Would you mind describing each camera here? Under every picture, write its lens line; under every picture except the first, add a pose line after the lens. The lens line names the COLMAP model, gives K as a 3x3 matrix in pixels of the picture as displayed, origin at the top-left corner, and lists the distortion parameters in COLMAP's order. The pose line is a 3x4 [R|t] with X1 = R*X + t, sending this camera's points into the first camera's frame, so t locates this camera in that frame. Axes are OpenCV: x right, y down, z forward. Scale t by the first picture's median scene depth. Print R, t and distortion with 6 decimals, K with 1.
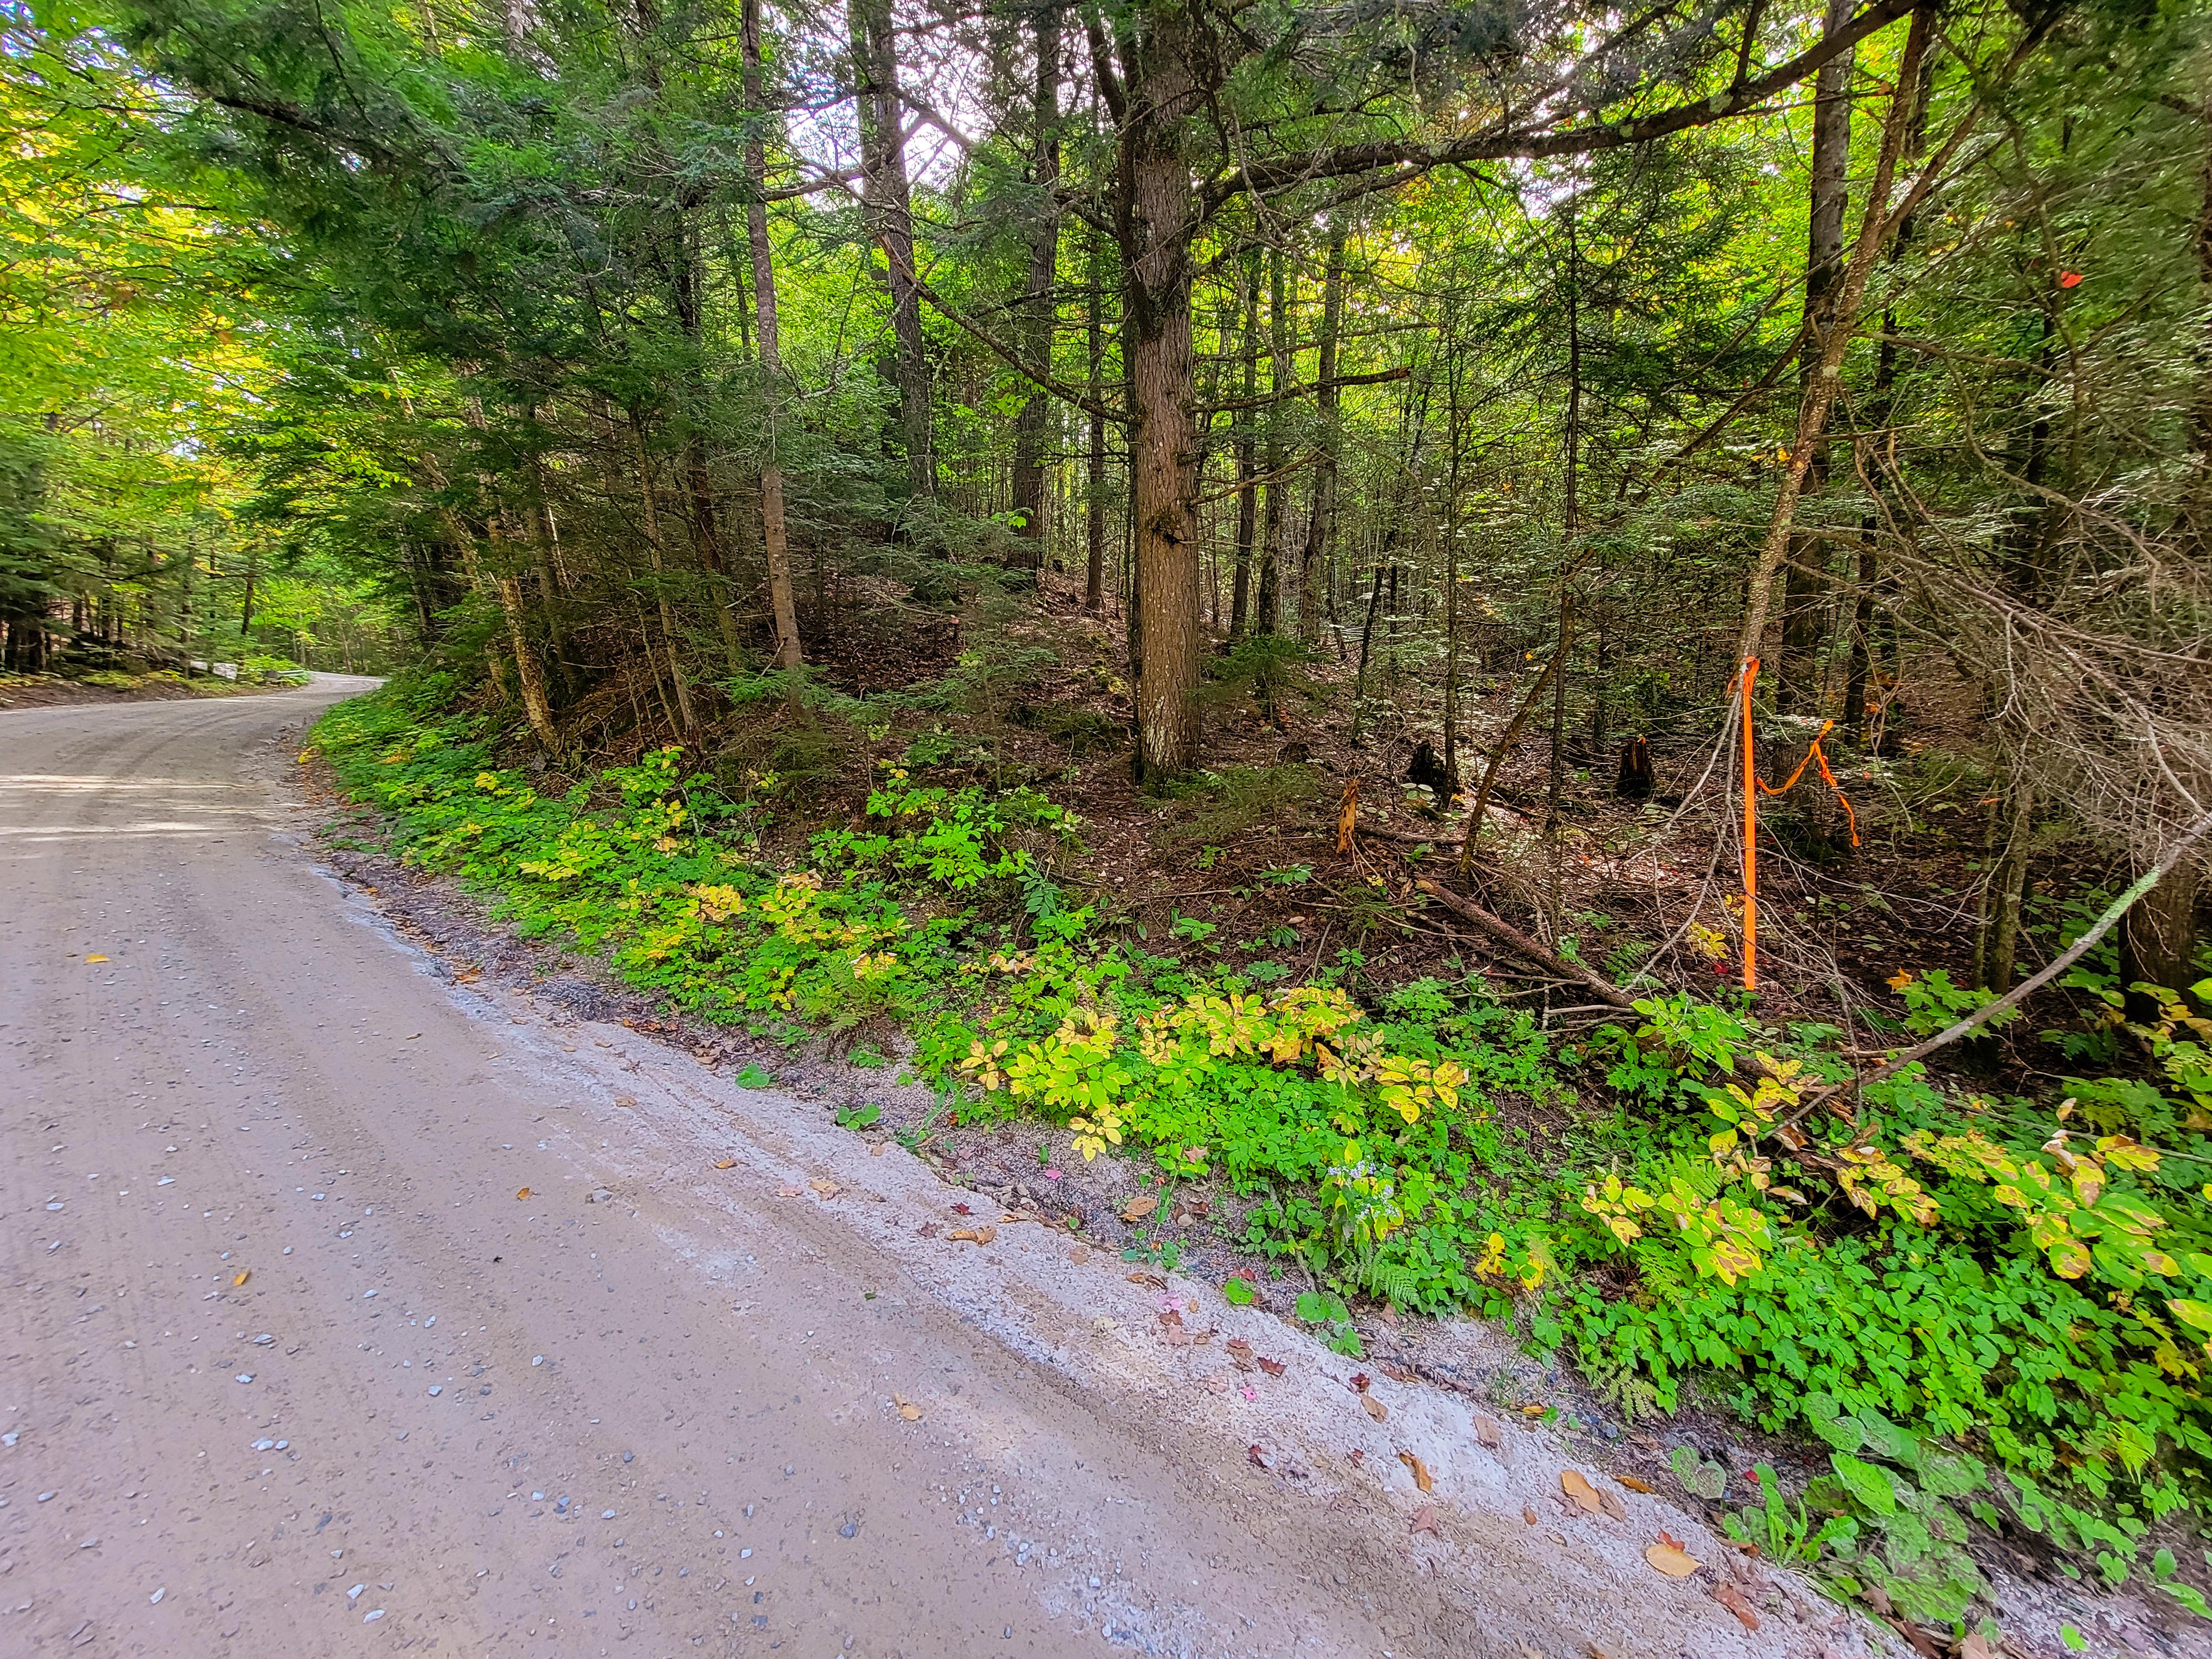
lens RADIAL K [[898.4, 0, 1106.4], [0, 898.4, 828.1], [0, 0, 1]] dist [-0.001069, -0.000350]
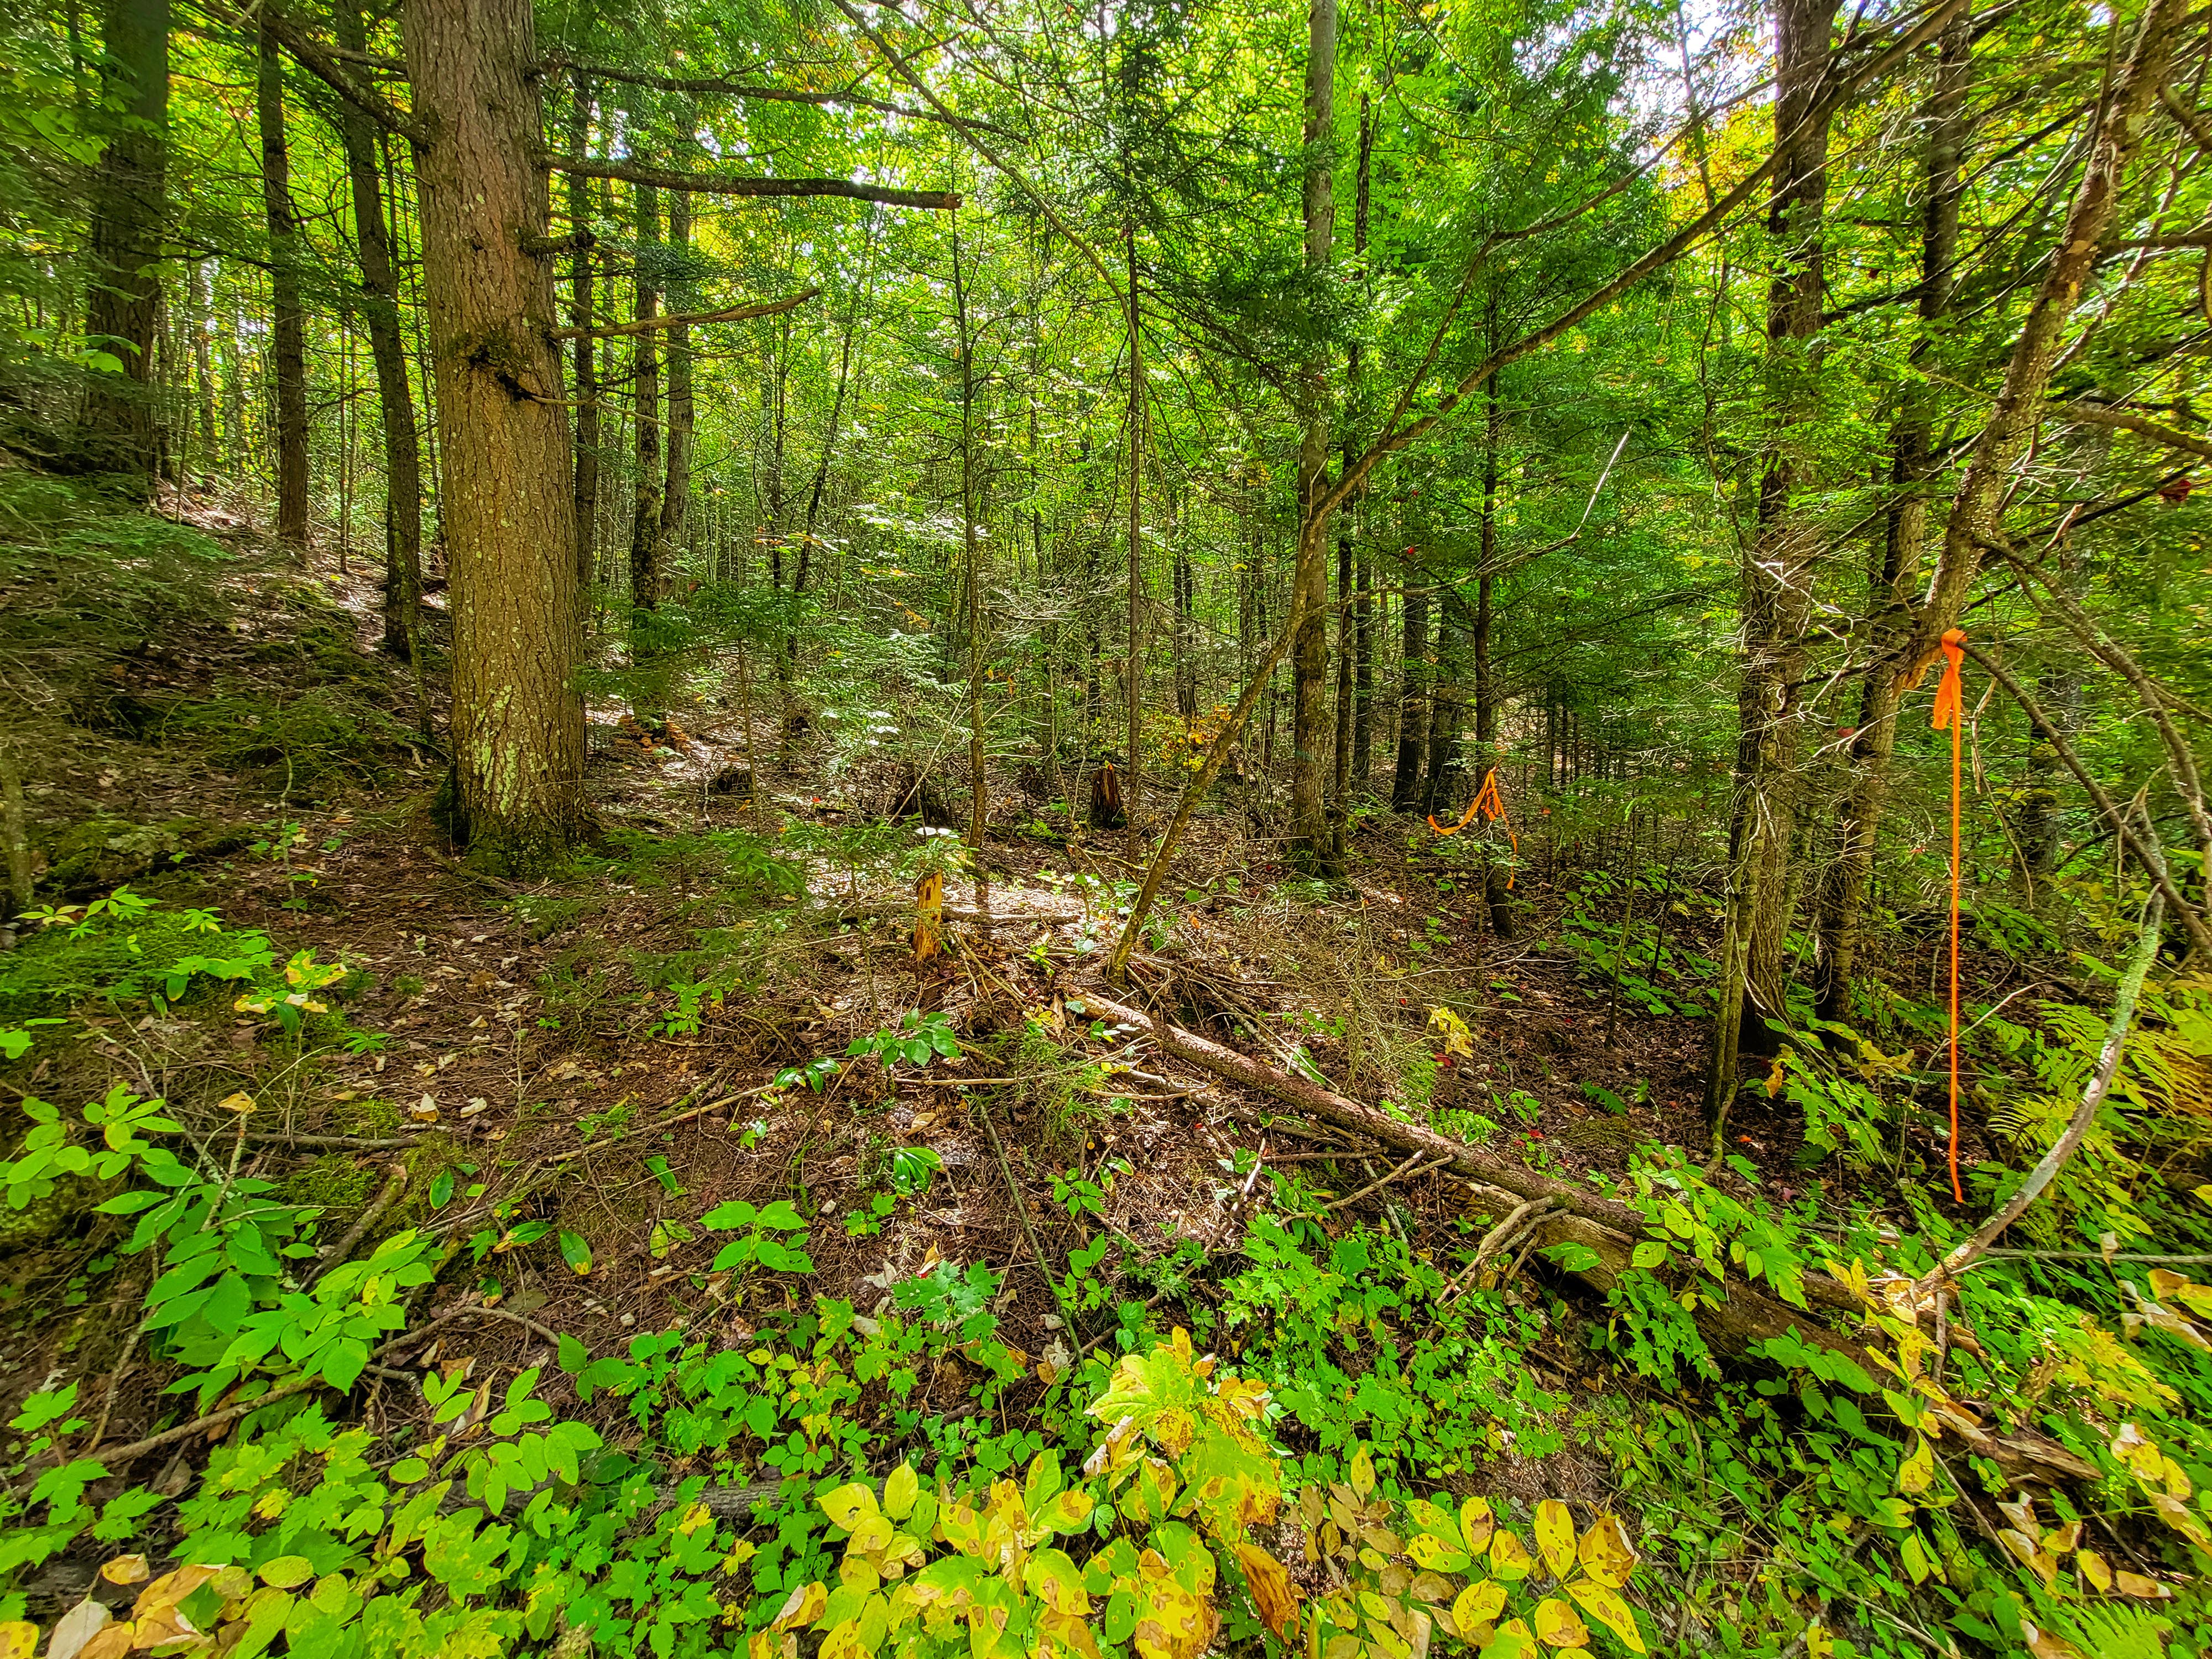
lens RADIAL K [[898.4, 0, 1101.4], [0, 898.4, 828.2], [0, 0, 1]] dist [-0.001069, -0.000350]
pose [[0.749642, -0.043142, 0.660436, -0.034890], [0.063216, 0.997978, -0.006563, -0.047096], [-0.658818, 0.046670, 0.750854, 0.478140]]
